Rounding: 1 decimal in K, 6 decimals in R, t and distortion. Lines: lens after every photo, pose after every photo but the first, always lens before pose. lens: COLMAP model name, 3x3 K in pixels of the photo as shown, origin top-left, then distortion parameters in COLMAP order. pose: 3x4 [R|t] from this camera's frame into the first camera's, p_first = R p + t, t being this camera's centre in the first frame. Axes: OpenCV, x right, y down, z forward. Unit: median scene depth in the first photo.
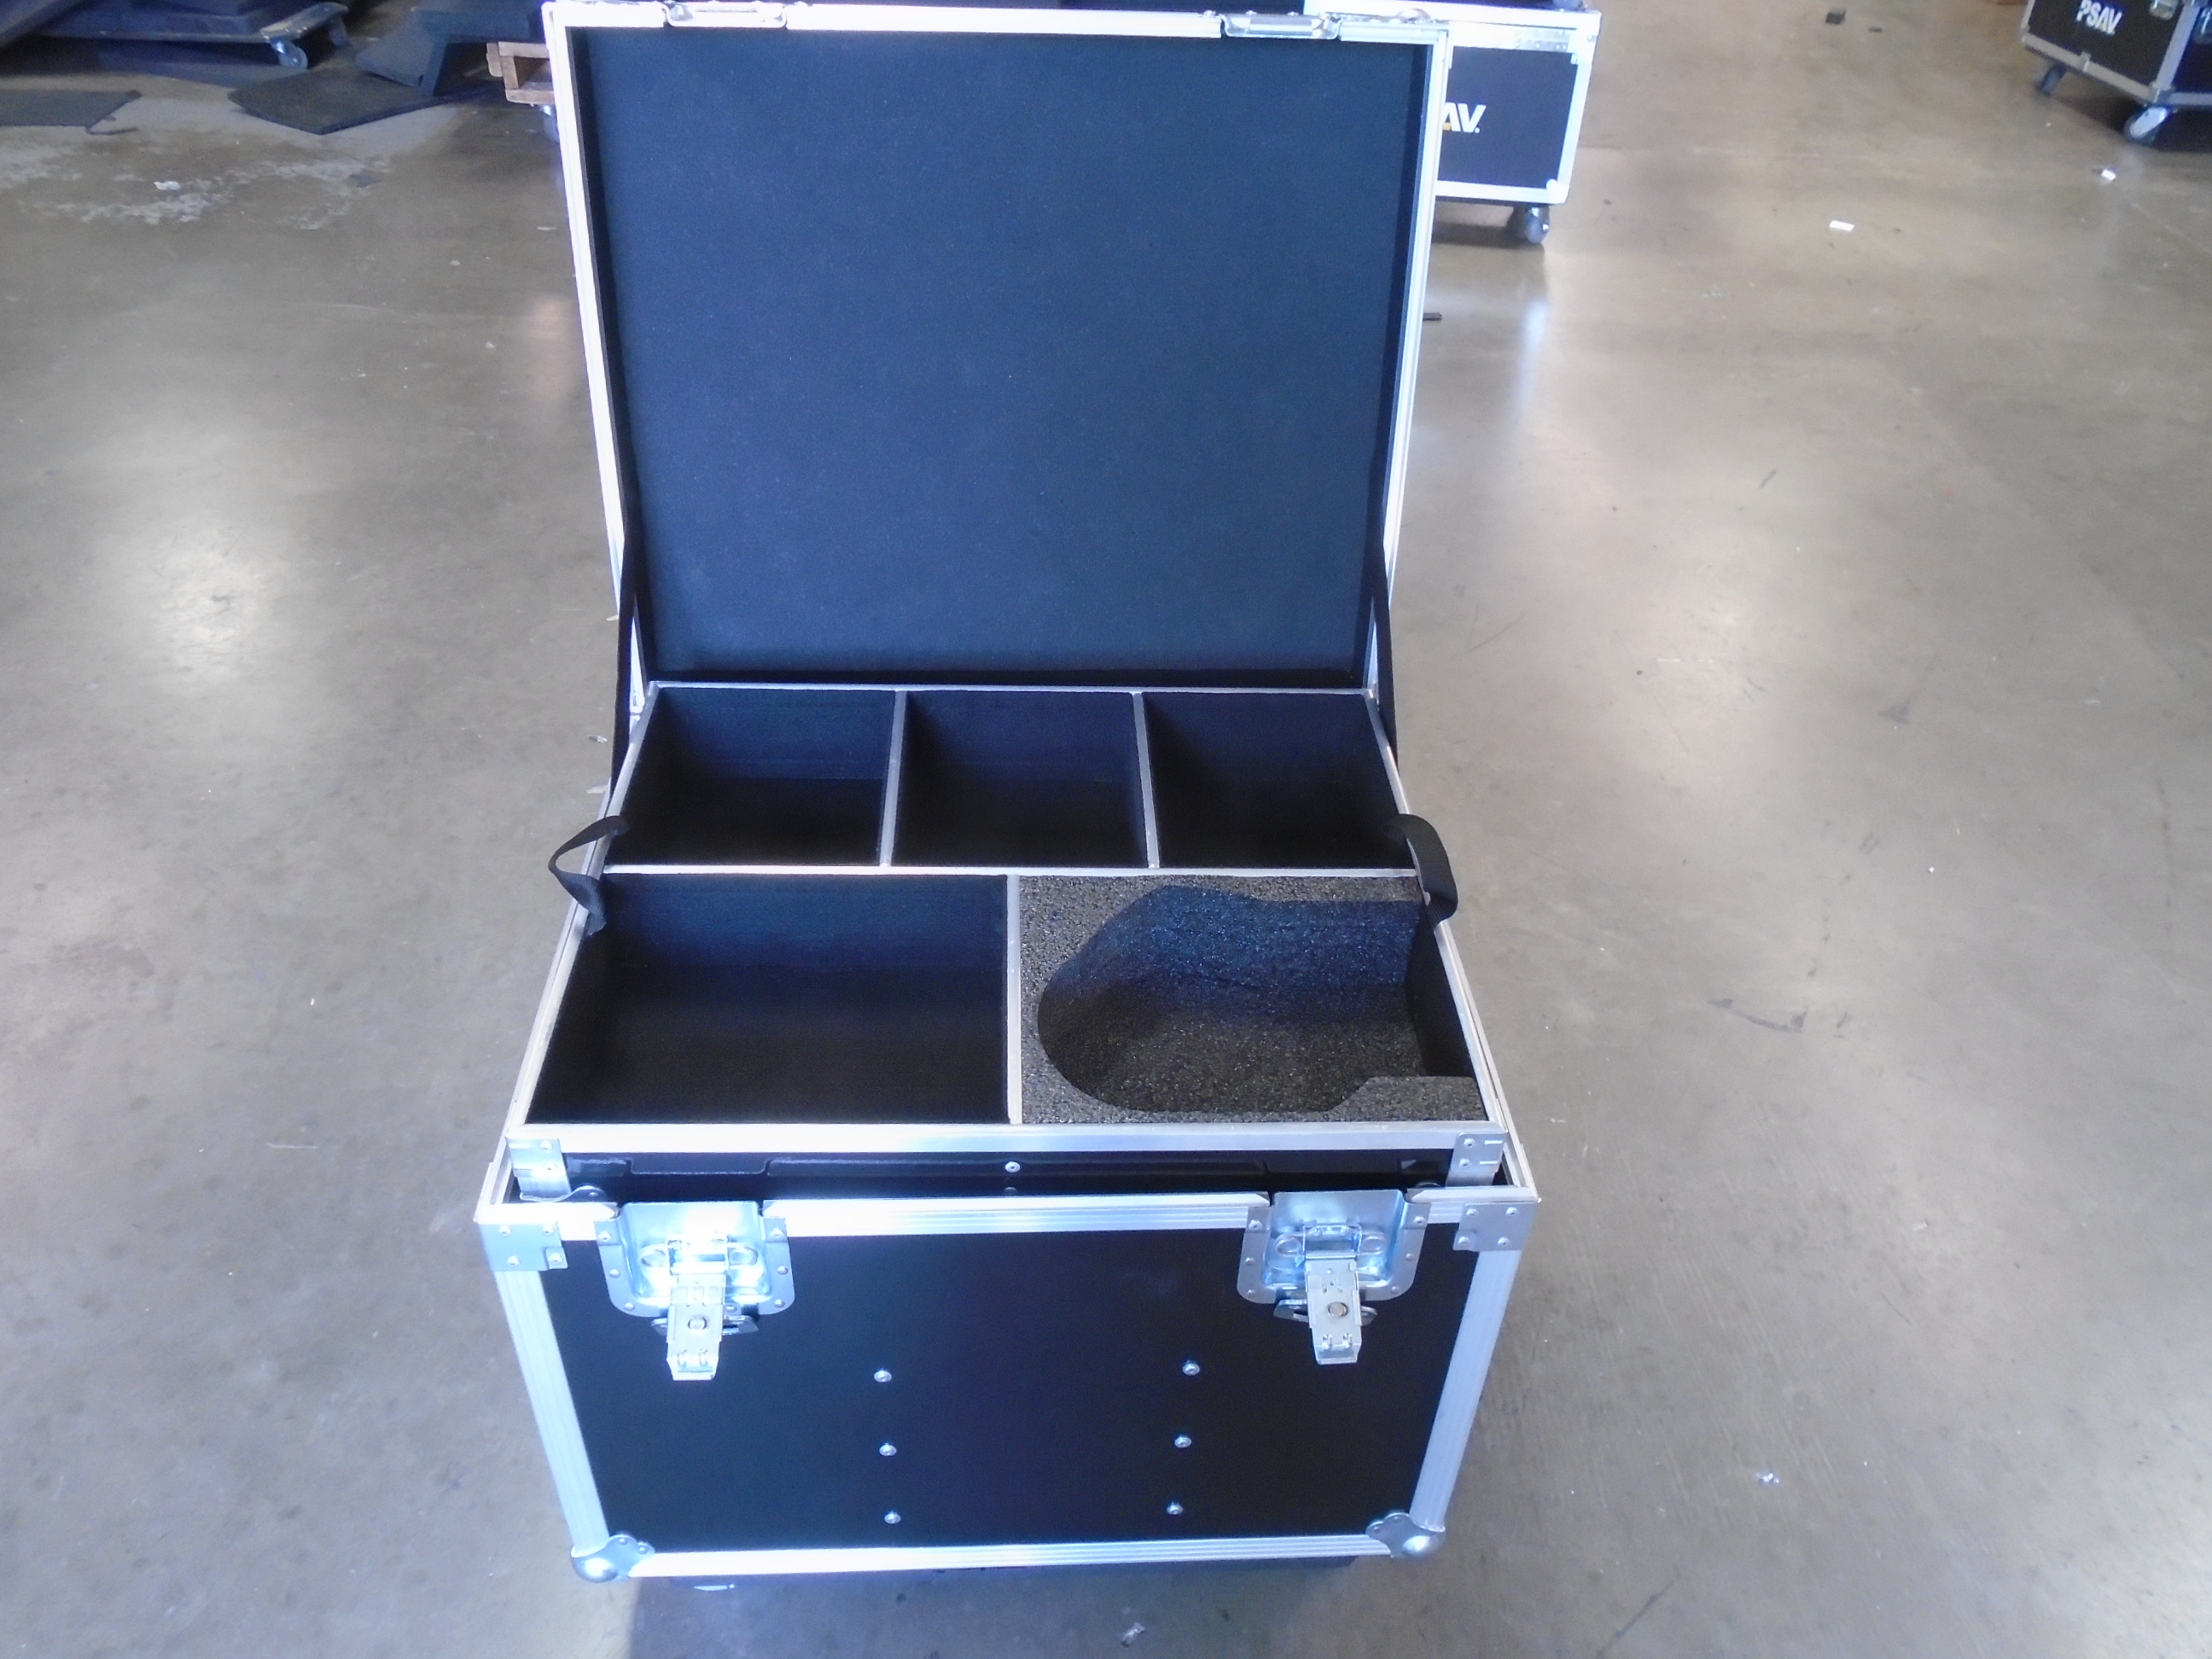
lens RADIAL K [[1697.8, 0, 1098.6], [0, 1697.8, 829.6], [0, 0, 1]] dist [-0.012199, 0.001502]
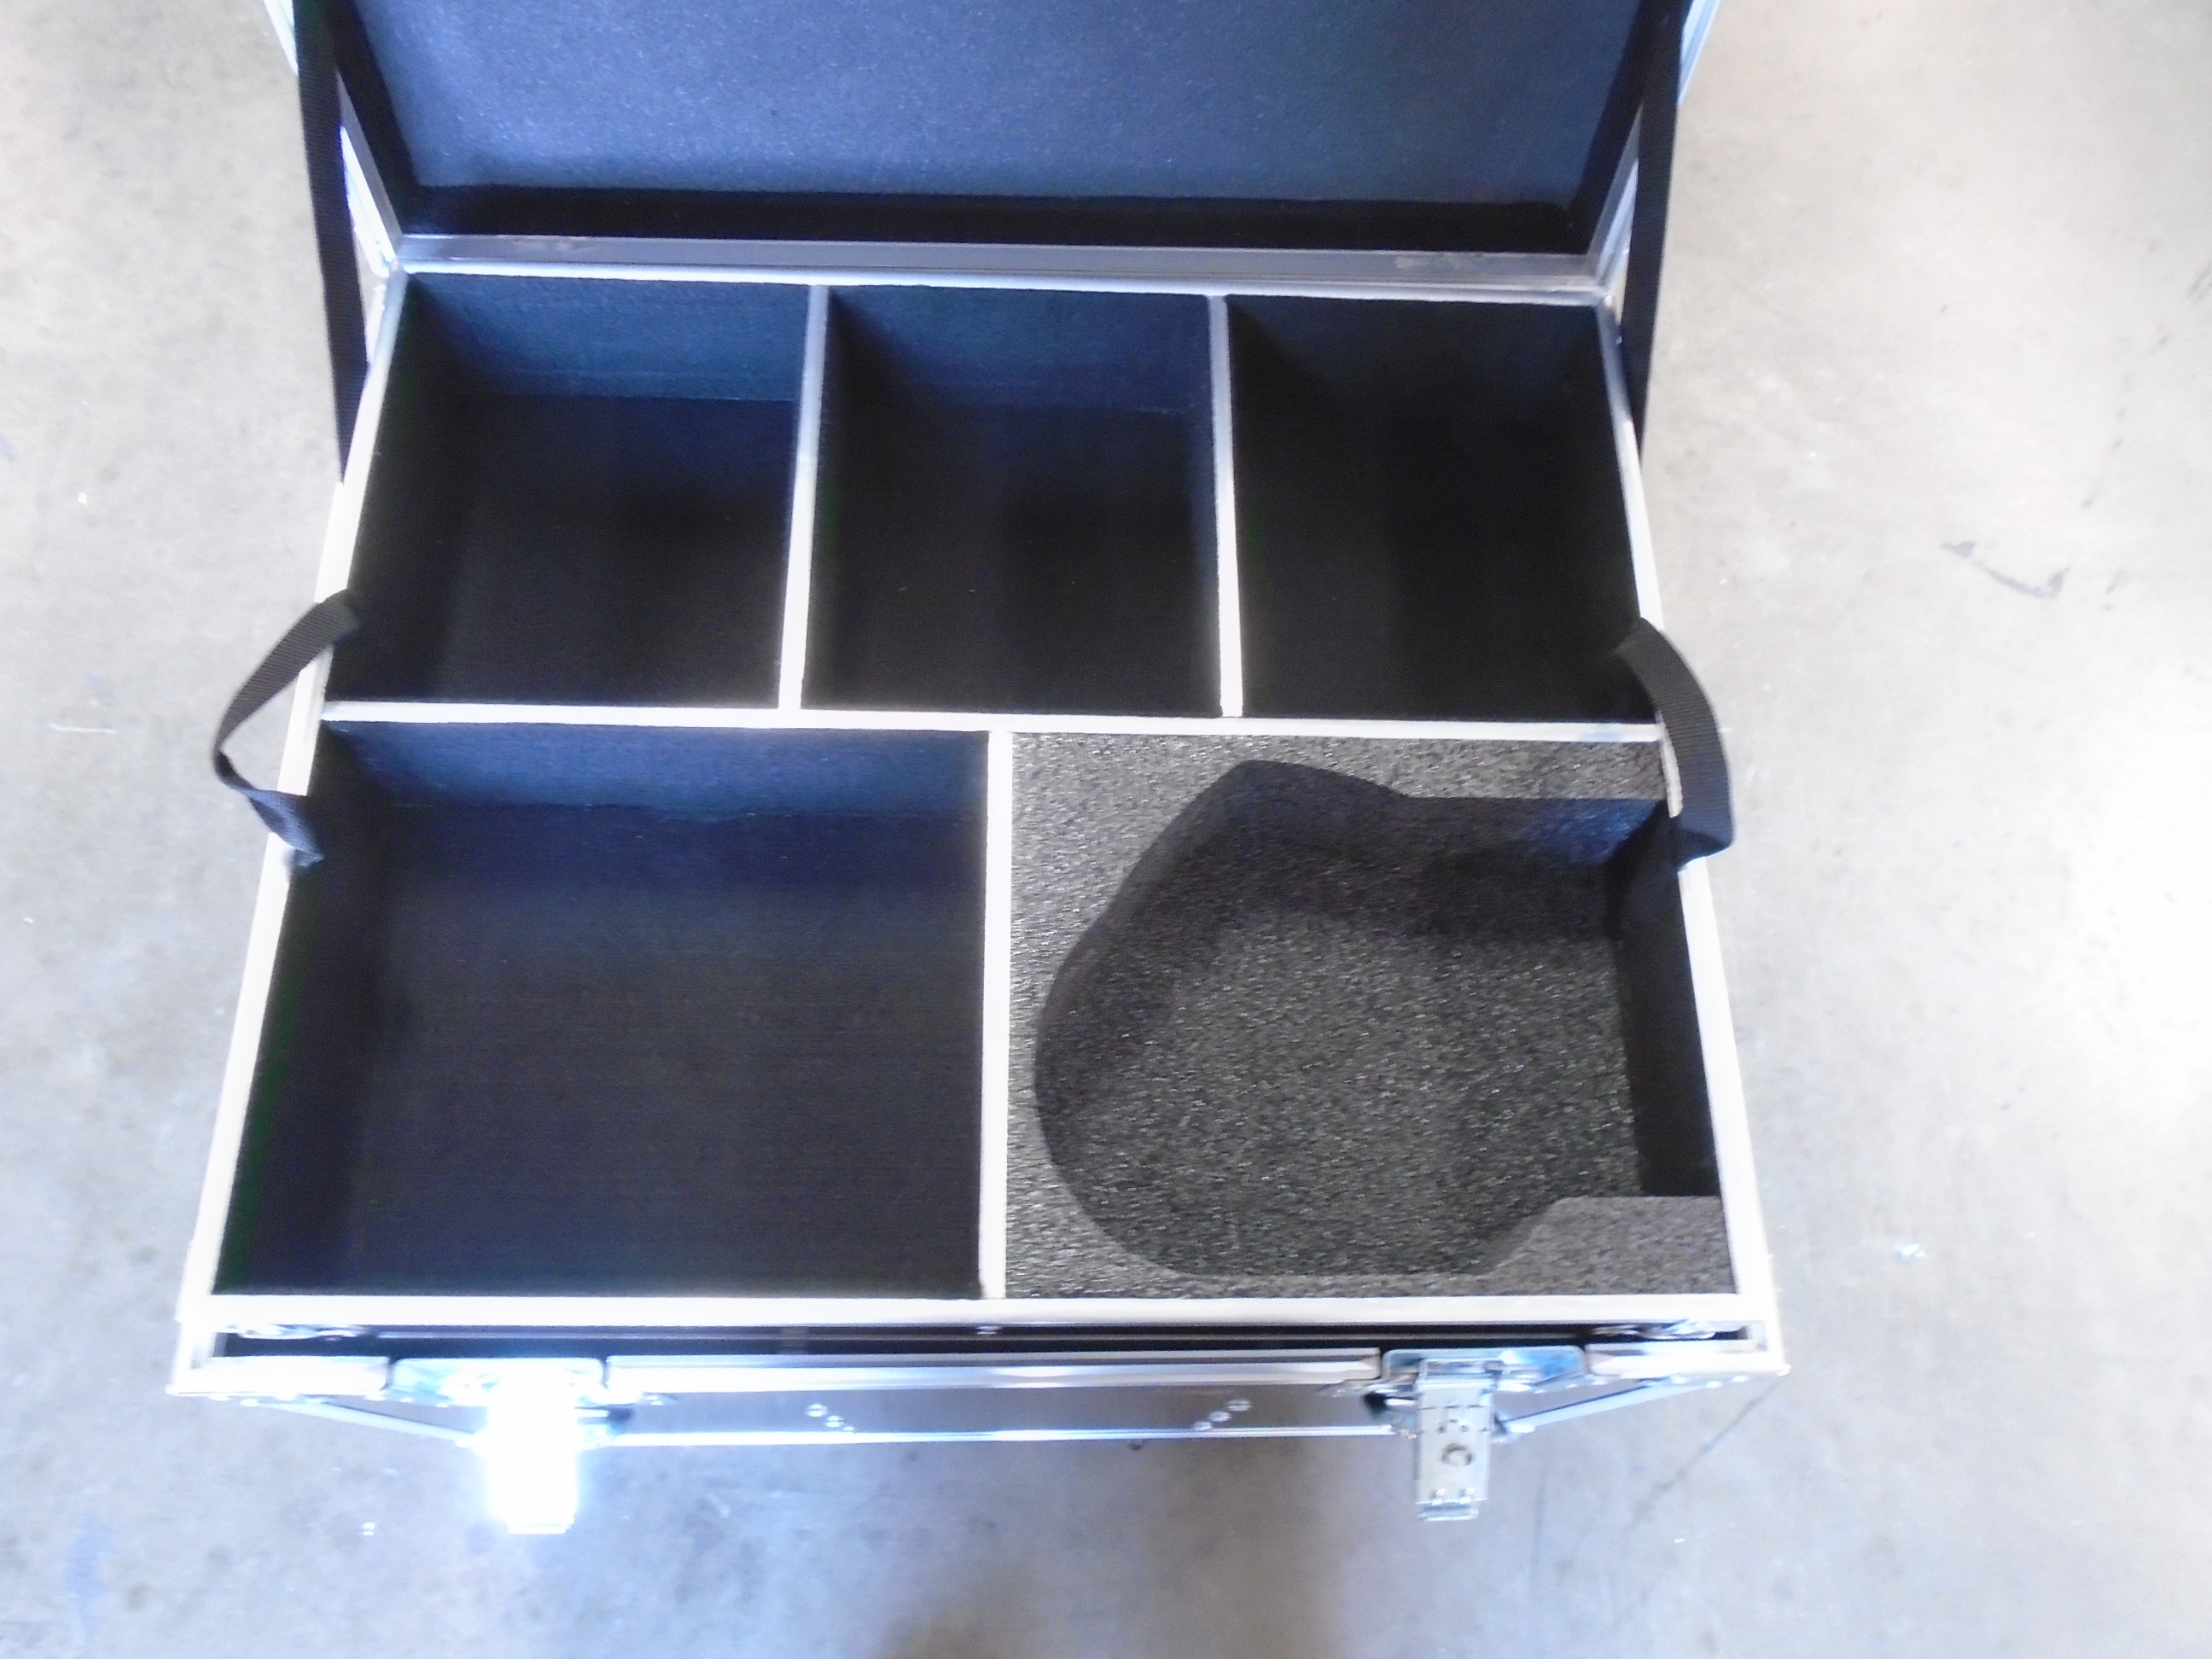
lens RADIAL K [[1697.8, 0, 1098.6], [0, 1697.8, 829.6], [0, 0, 1]] dist [-0.012199, 0.001502]
pose [[0.999358, 0.035695, -0.003096, -0.010065], [-0.029443, 0.867392, 0.496754, -0.208730], [0.020417, -0.496344, 0.867886, 0.385443]]
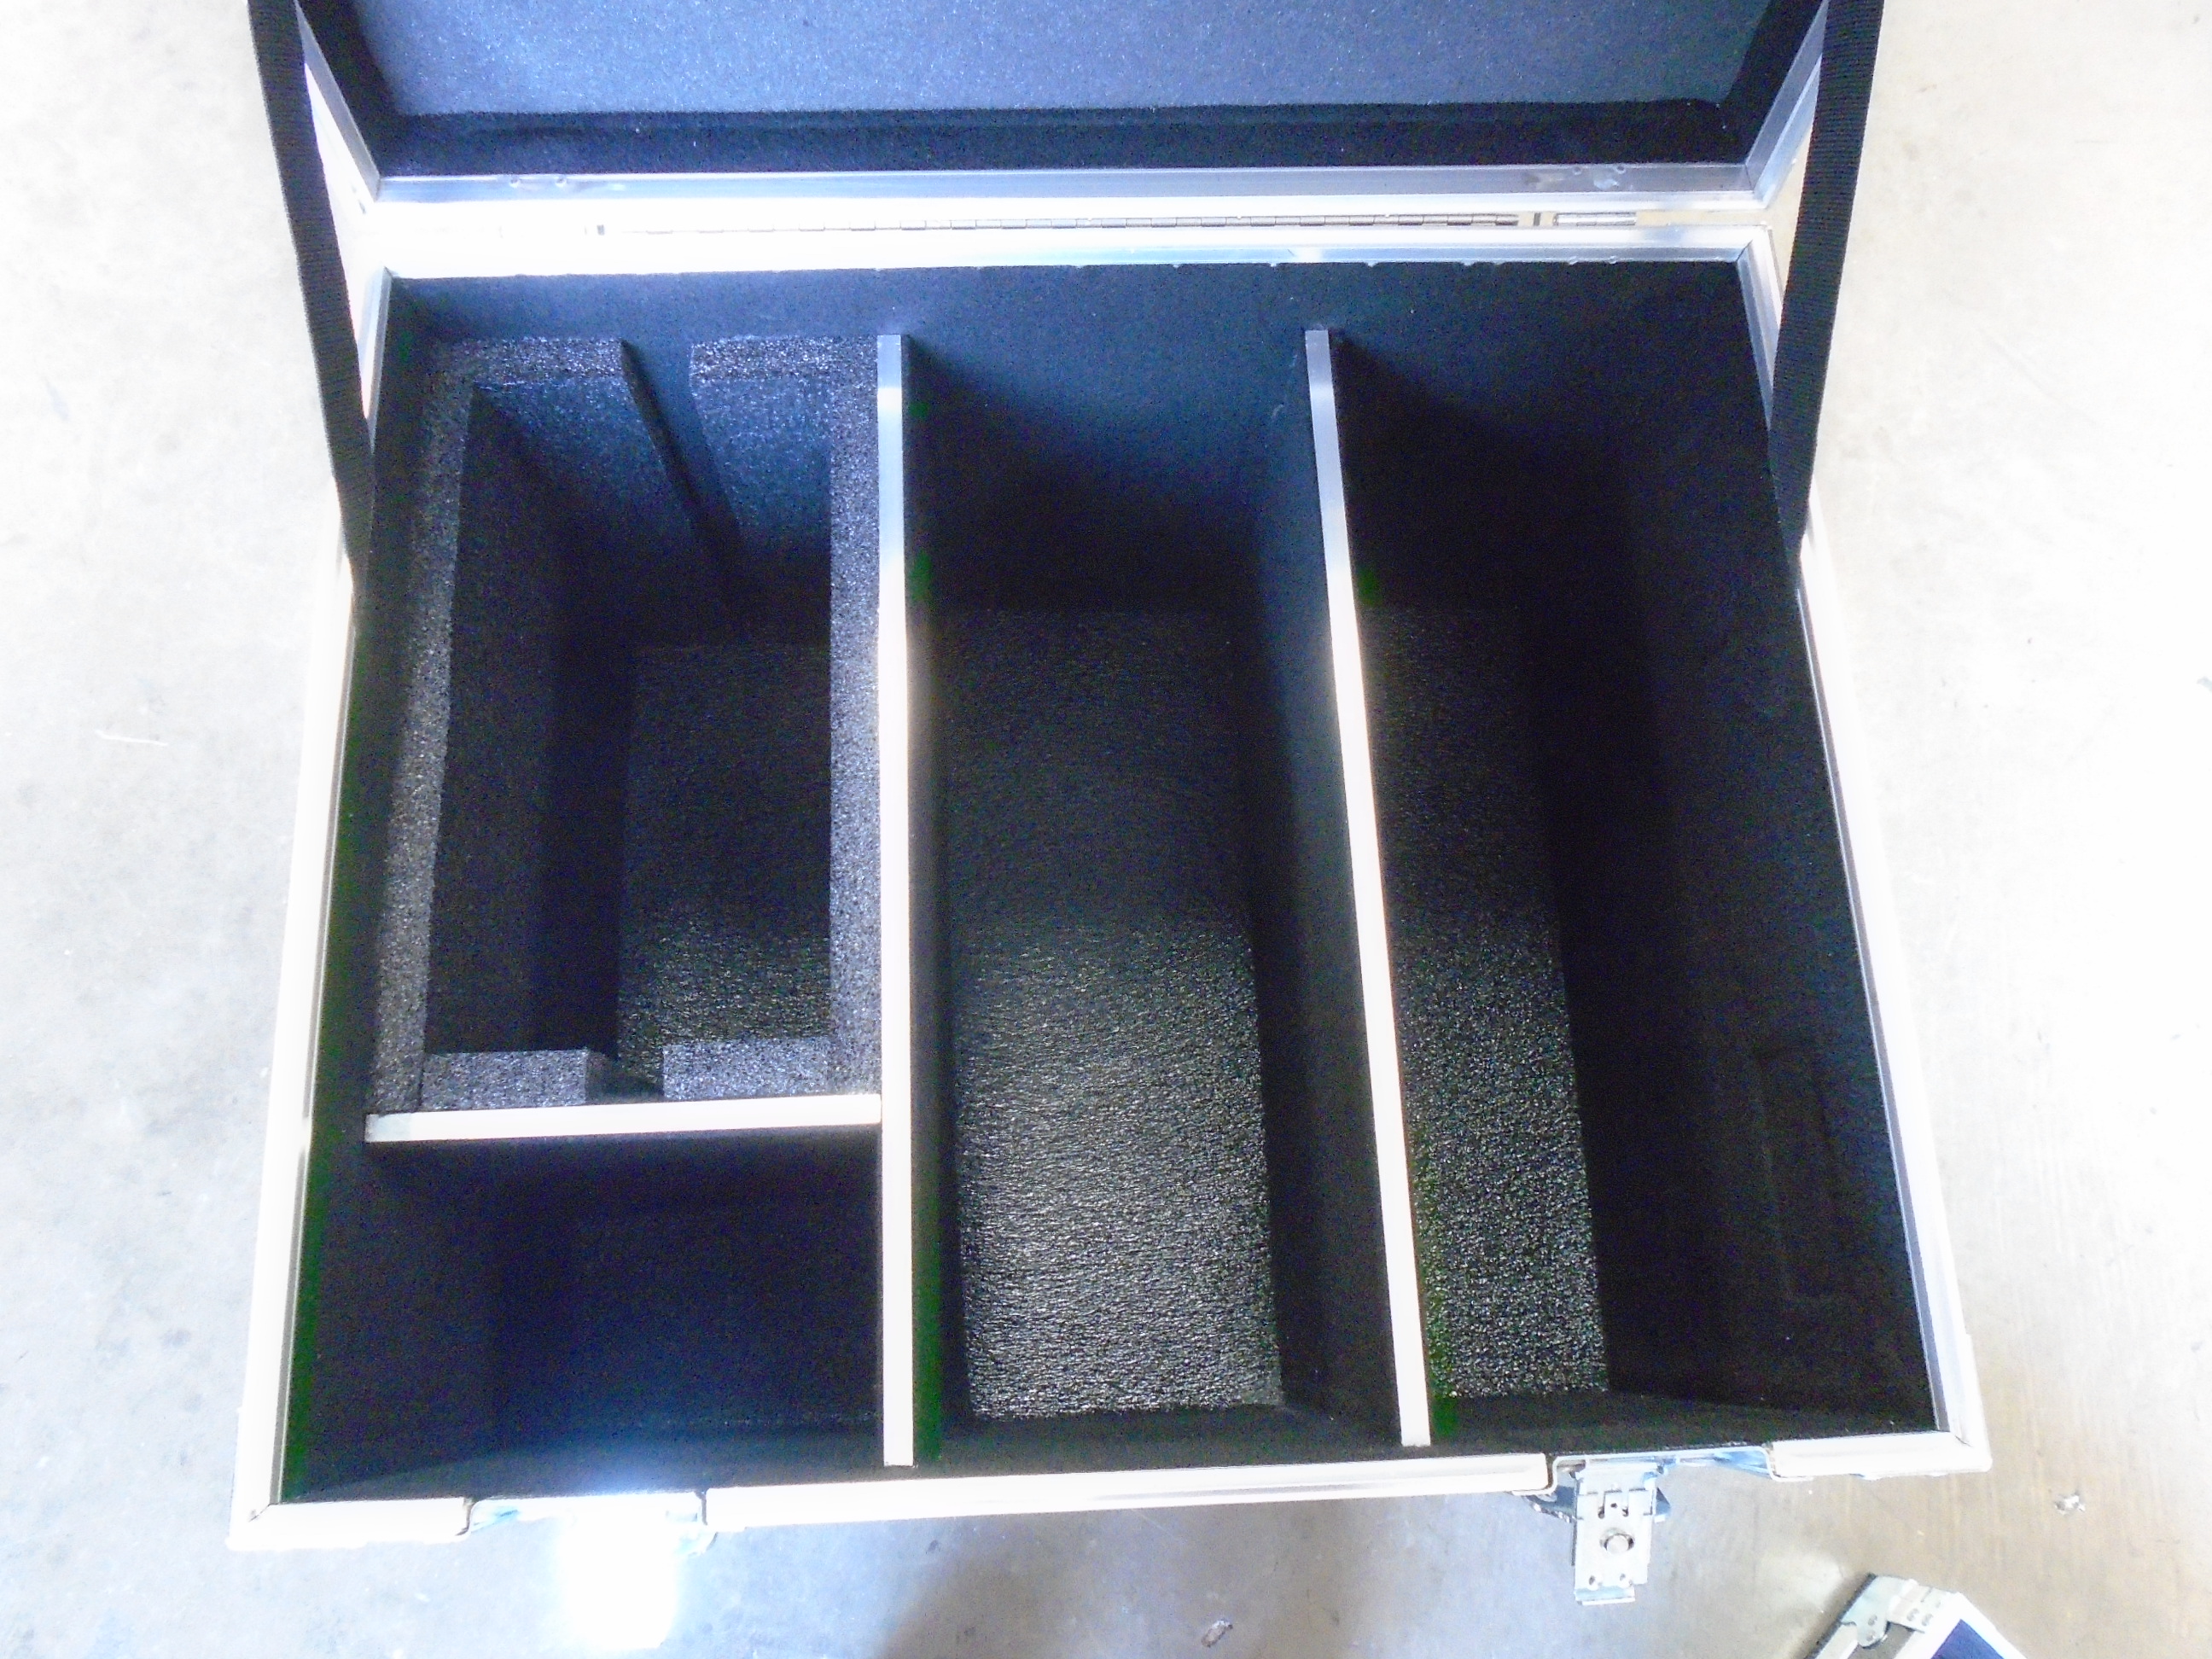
lens RADIAL K [[1697.8, 0, 1098.6], [0, 1697.8, 829.6], [0, 0, 1]] dist [-0.012199, 0.001502]
pose [[0.992032, 0.121107, -0.034714, -0.051180], [-0.078059, 0.807146, 0.585168, -0.283016], [0.098887, -0.577796, 0.810169, 0.537388]]
